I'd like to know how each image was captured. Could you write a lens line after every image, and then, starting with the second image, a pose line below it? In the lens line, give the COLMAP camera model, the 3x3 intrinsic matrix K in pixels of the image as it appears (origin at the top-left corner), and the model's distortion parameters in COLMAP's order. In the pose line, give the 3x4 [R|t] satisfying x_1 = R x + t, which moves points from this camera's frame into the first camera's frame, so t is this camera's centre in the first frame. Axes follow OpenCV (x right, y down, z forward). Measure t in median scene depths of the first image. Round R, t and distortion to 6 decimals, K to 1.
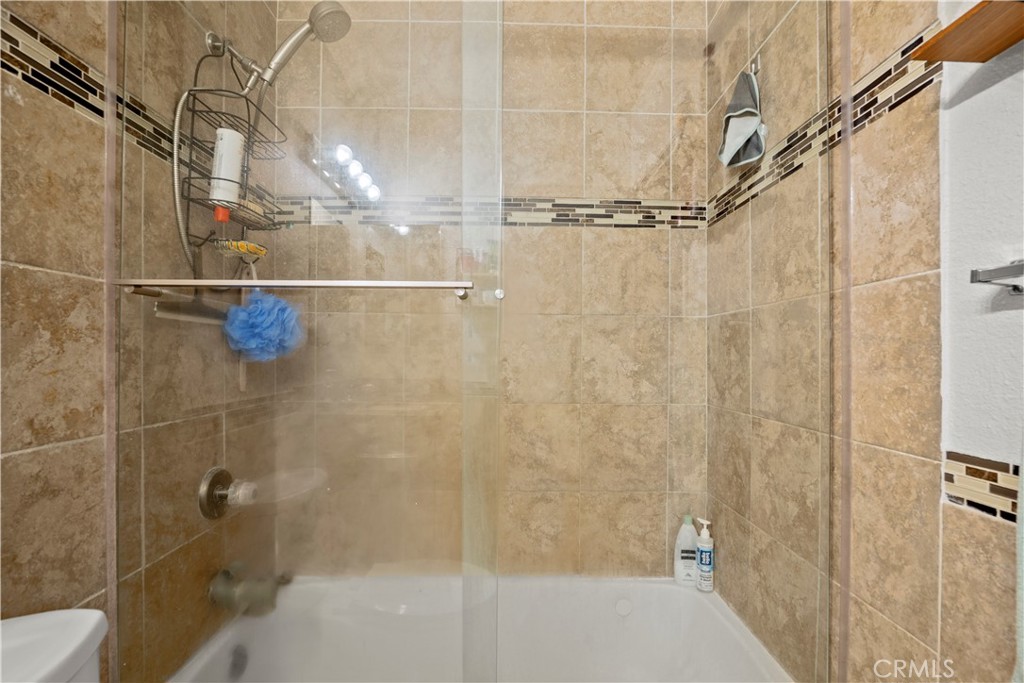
lens RADIAL K [[481.9, 0, 517.7], [0, 481.9, 354.3], [0, 0, 1]] dist [-0.022992, 0.005574]
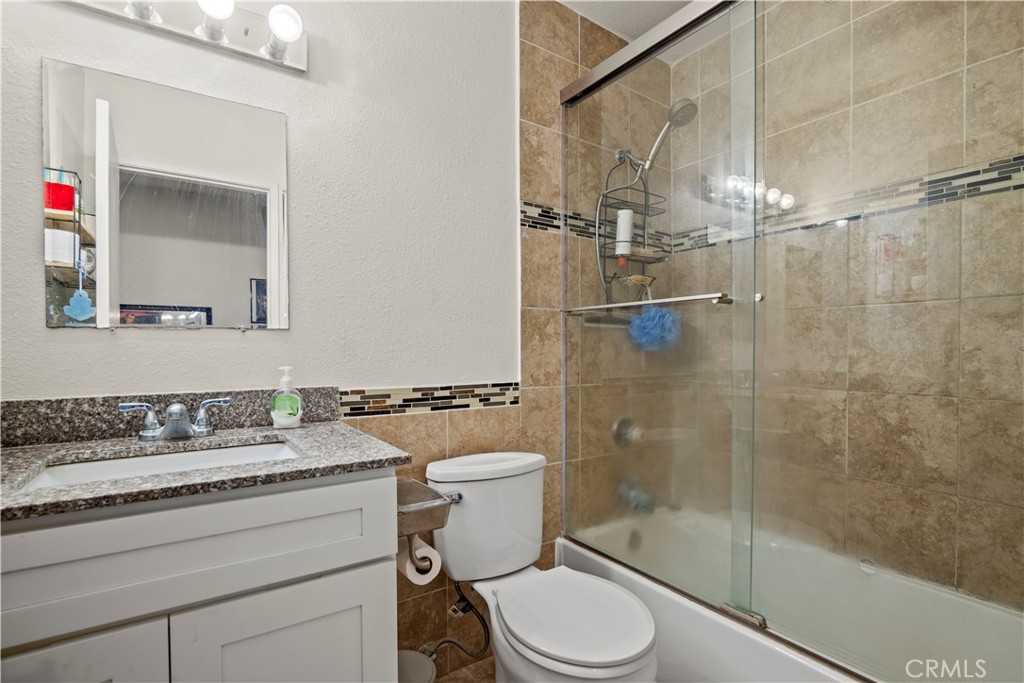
lens RADIAL K [[481.9, 0, 519.3], [0, 481.9, 351.8], [0, 0, 1]] dist [-0.022992, 0.005574]
pose [[0.572965, -0.003688, -0.819572, 0.511175], [0.004585, 0.999989, -0.001294, 0.018898], [0.819567, -0.003016, 0.572975, -0.232680]]
